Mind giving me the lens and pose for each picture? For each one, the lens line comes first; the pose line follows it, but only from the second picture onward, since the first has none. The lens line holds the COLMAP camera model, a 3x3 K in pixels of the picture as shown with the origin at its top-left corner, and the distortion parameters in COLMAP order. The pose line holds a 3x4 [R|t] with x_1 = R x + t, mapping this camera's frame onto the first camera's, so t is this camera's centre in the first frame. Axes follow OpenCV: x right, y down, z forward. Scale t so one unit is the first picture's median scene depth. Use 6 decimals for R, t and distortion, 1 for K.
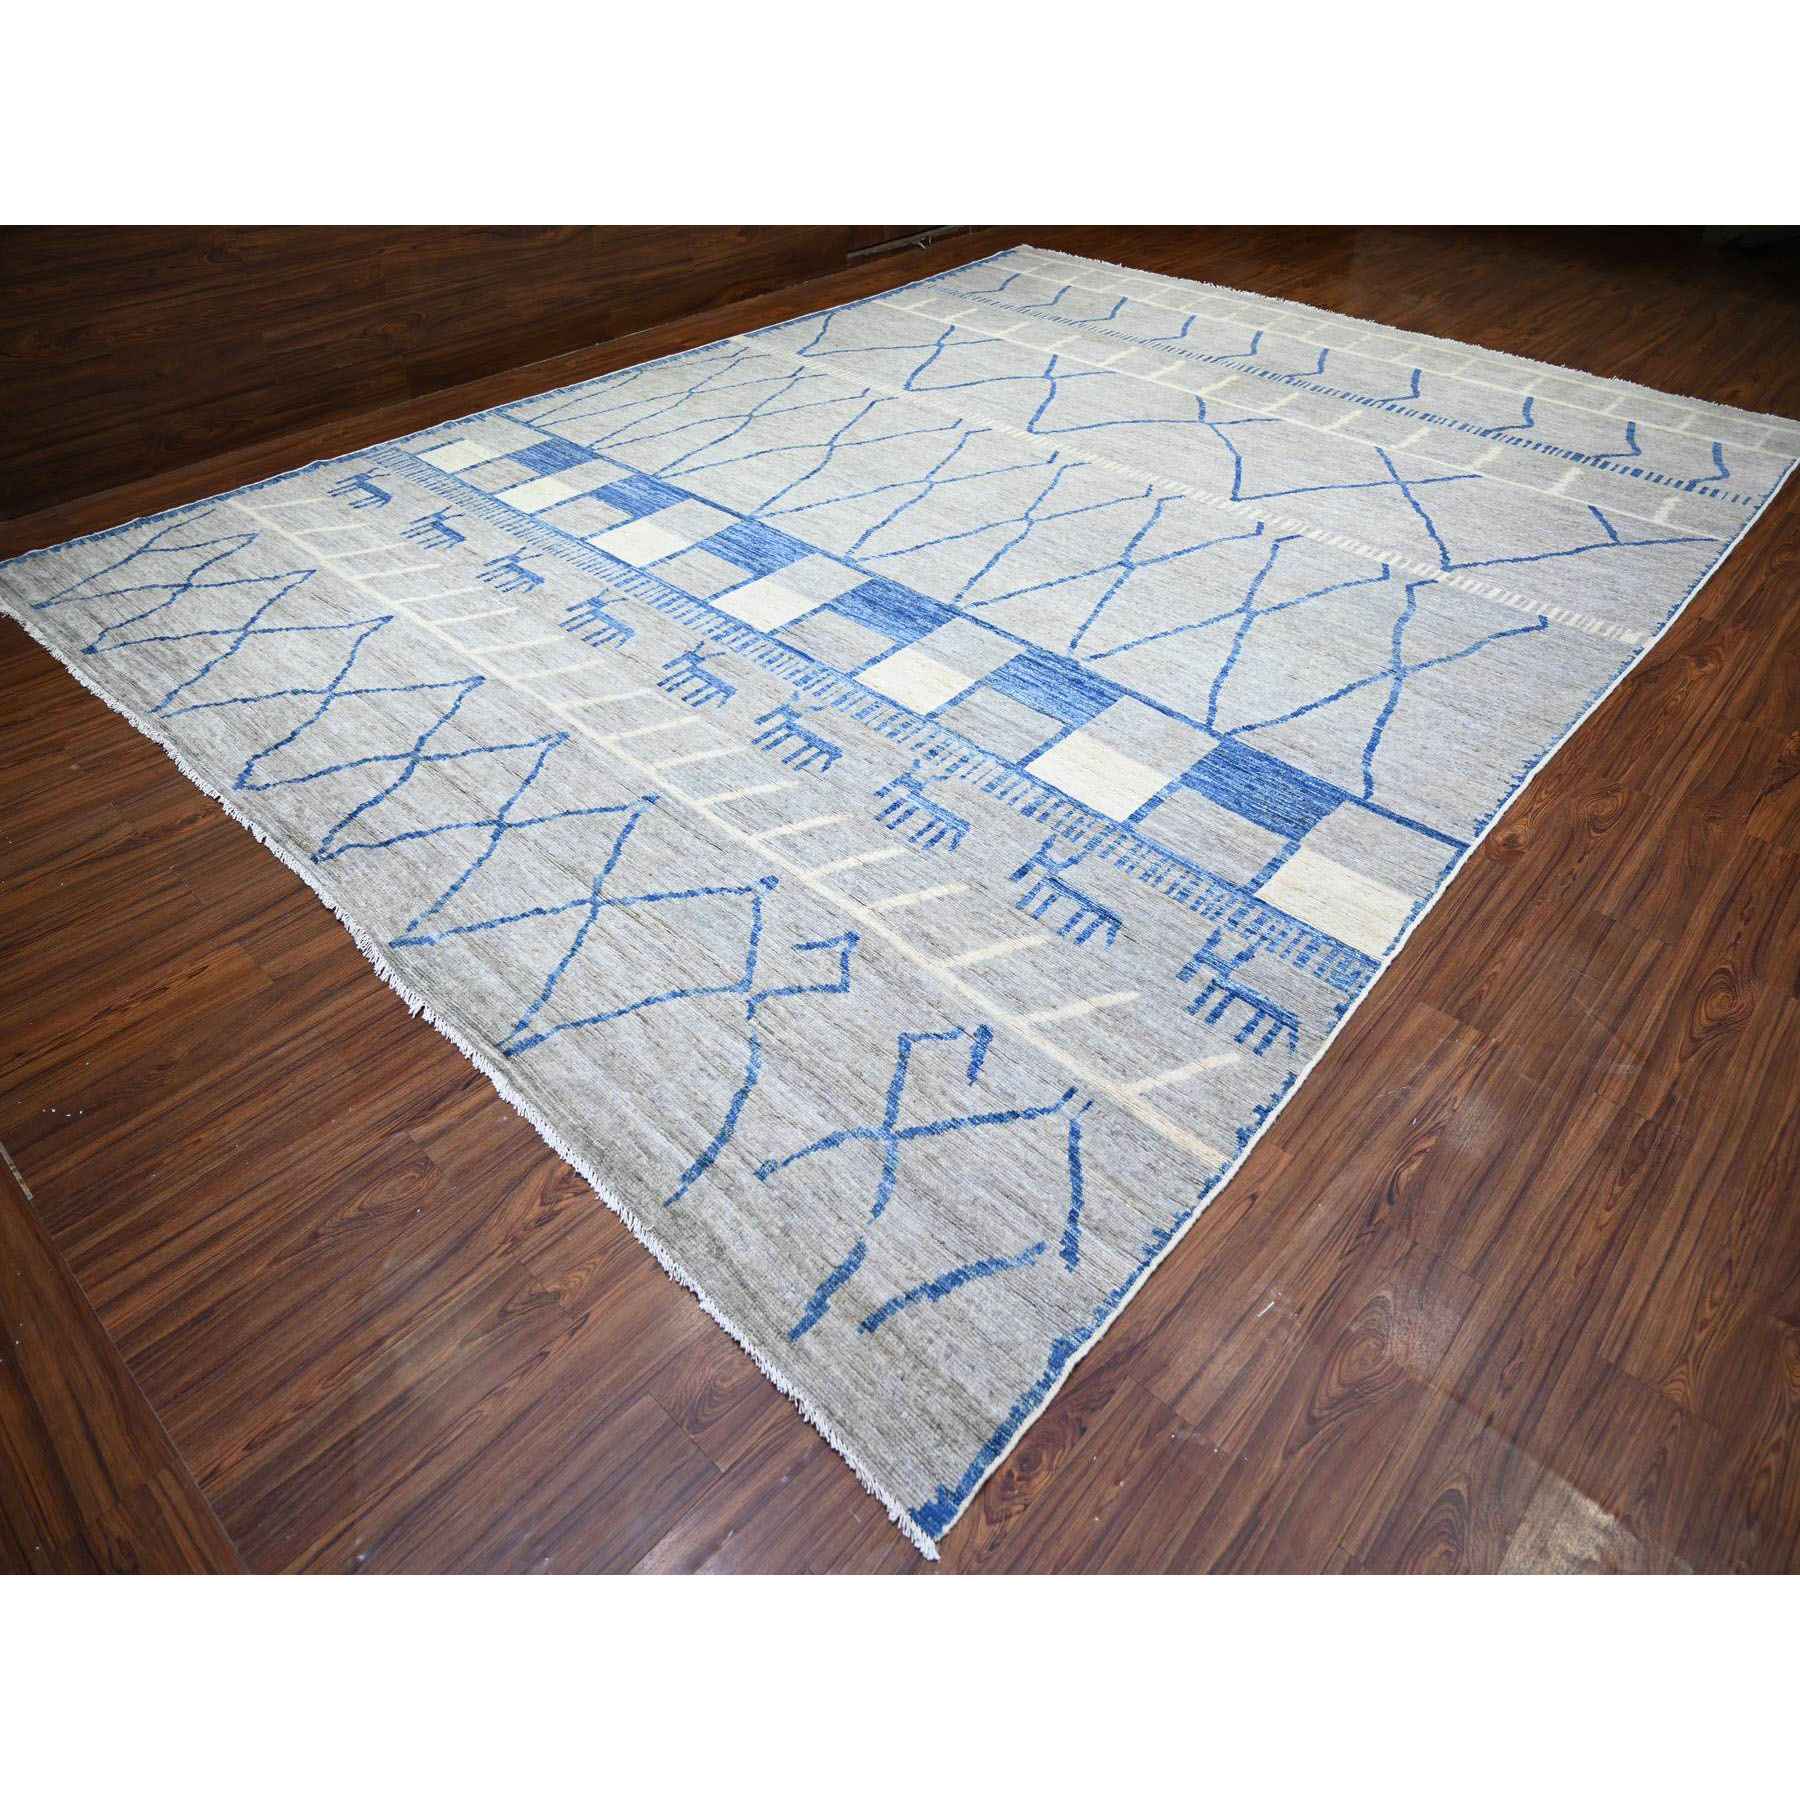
lens RADIAL K [[1138.0, 0, 909.8], [0, 1138.0, 912.1], [0, 0, 1]] dist [-0.011745, 0.006020]
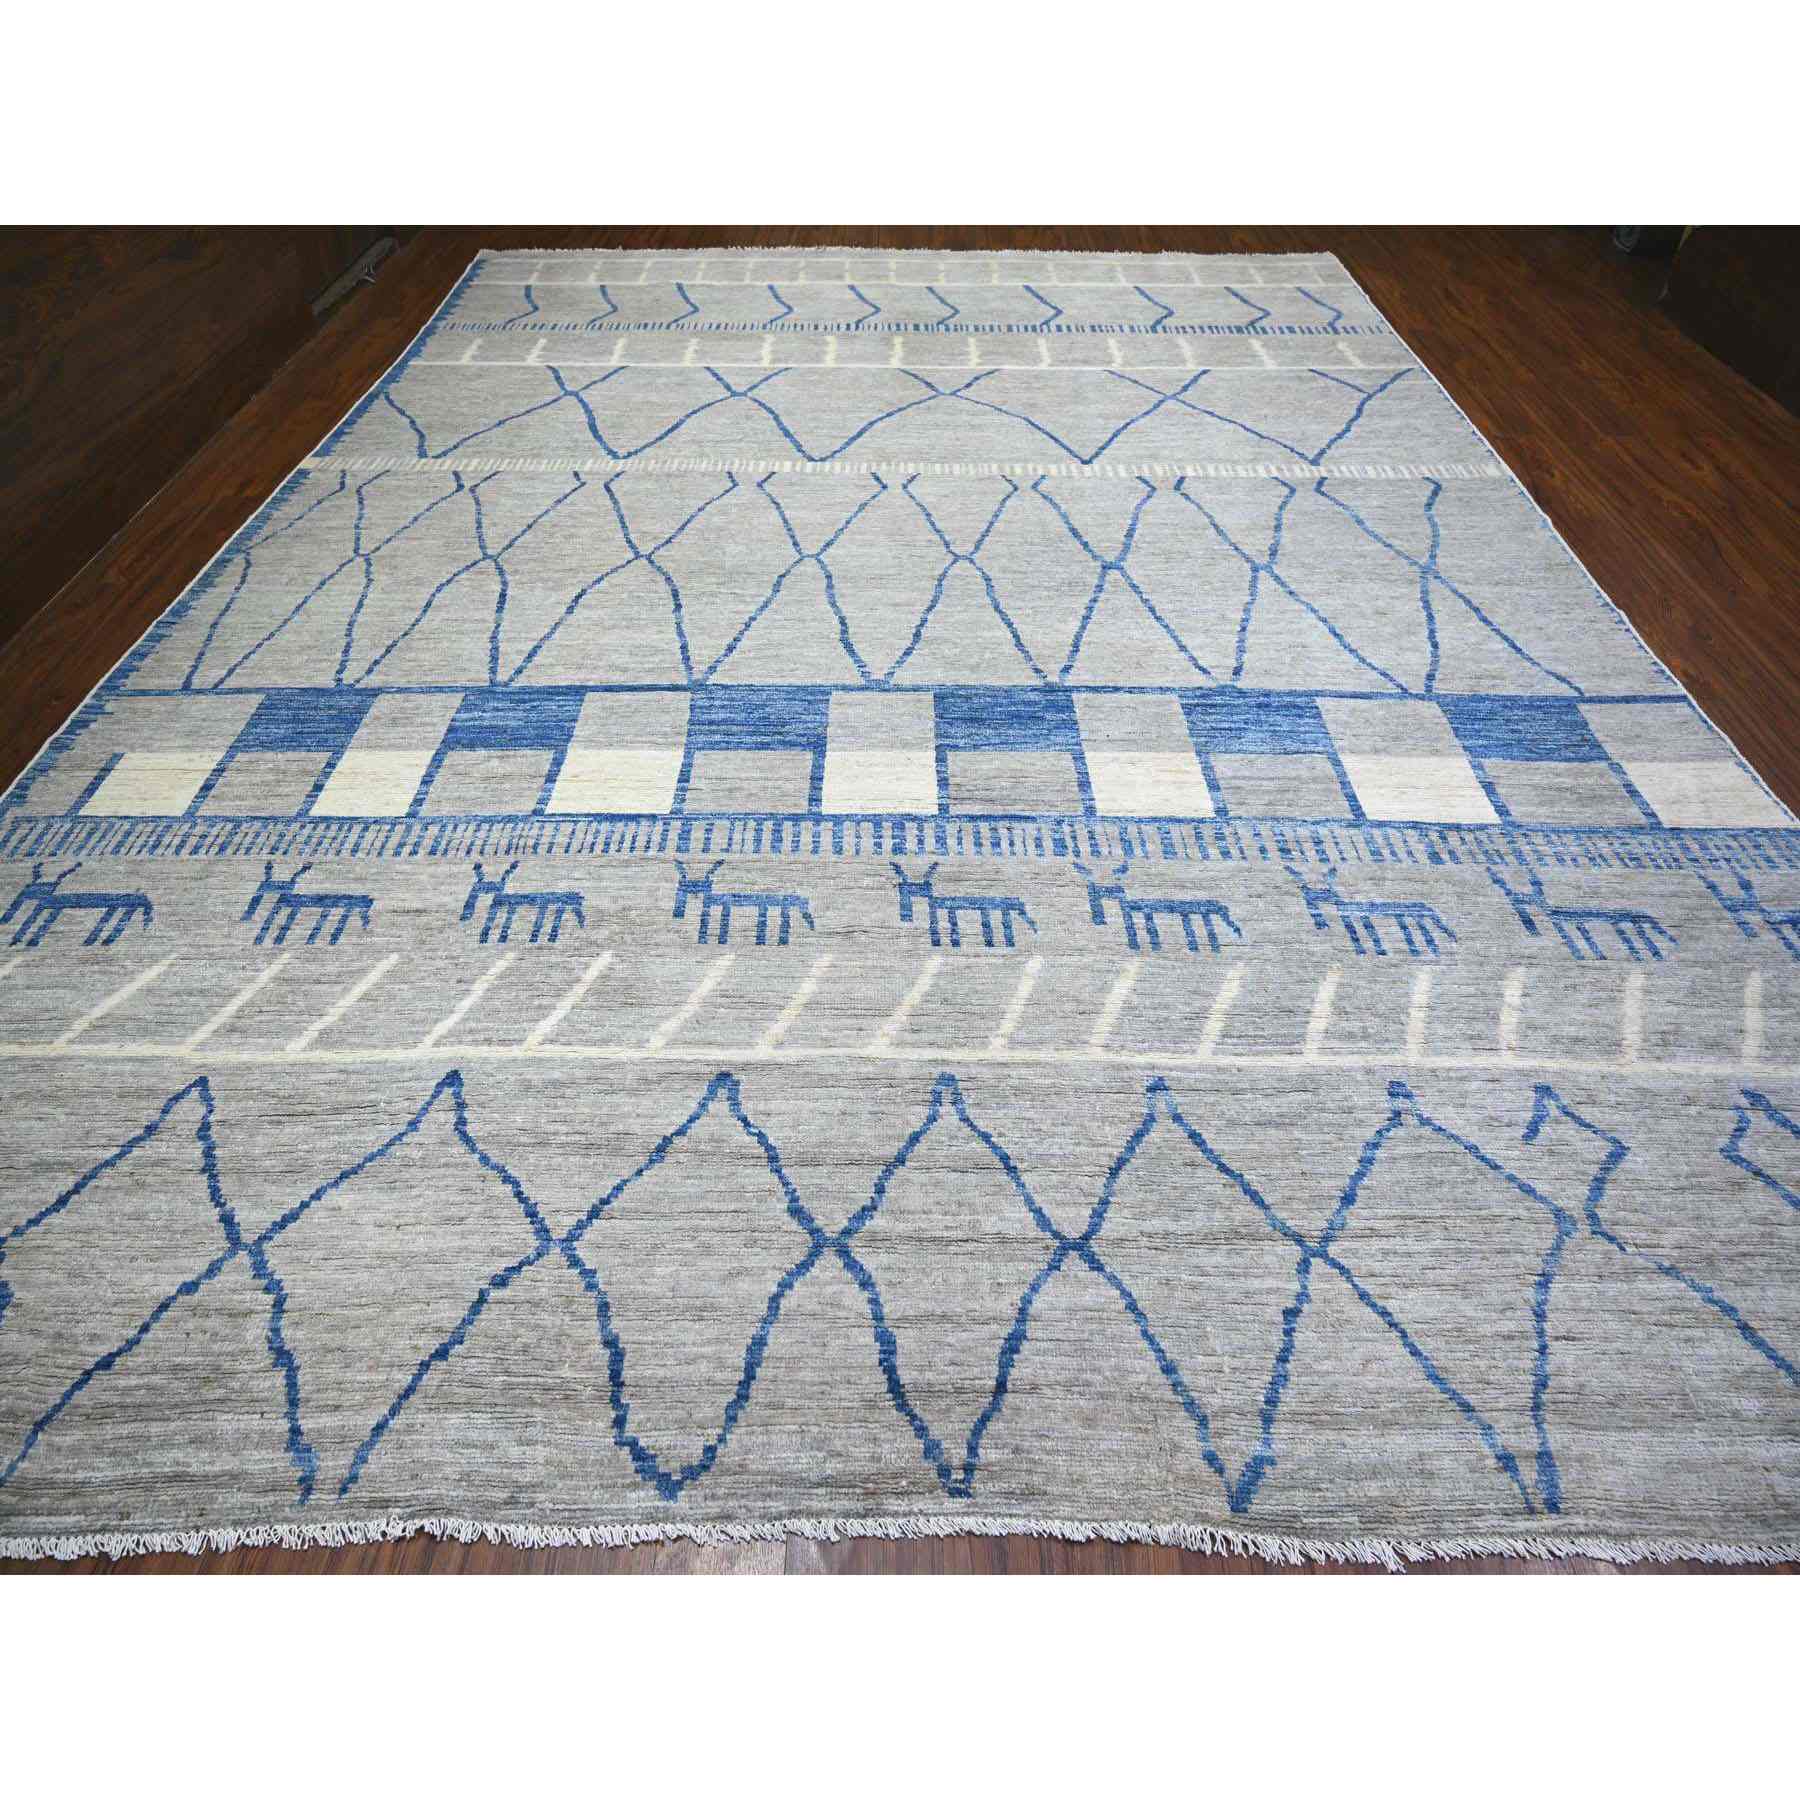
lens RADIAL K [[1138.0, 0, 899.3], [0, 1138.0, 886.9], [0, 0, 1]] dist [-0.011745, 0.006020]
pose [[0.735664, -0.478966, 0.478947, -0.512377], [0.463288, 0.871634, 0.160057, -0.324967], [-0.494128, 0.104142, 0.863129, 0.355092]]
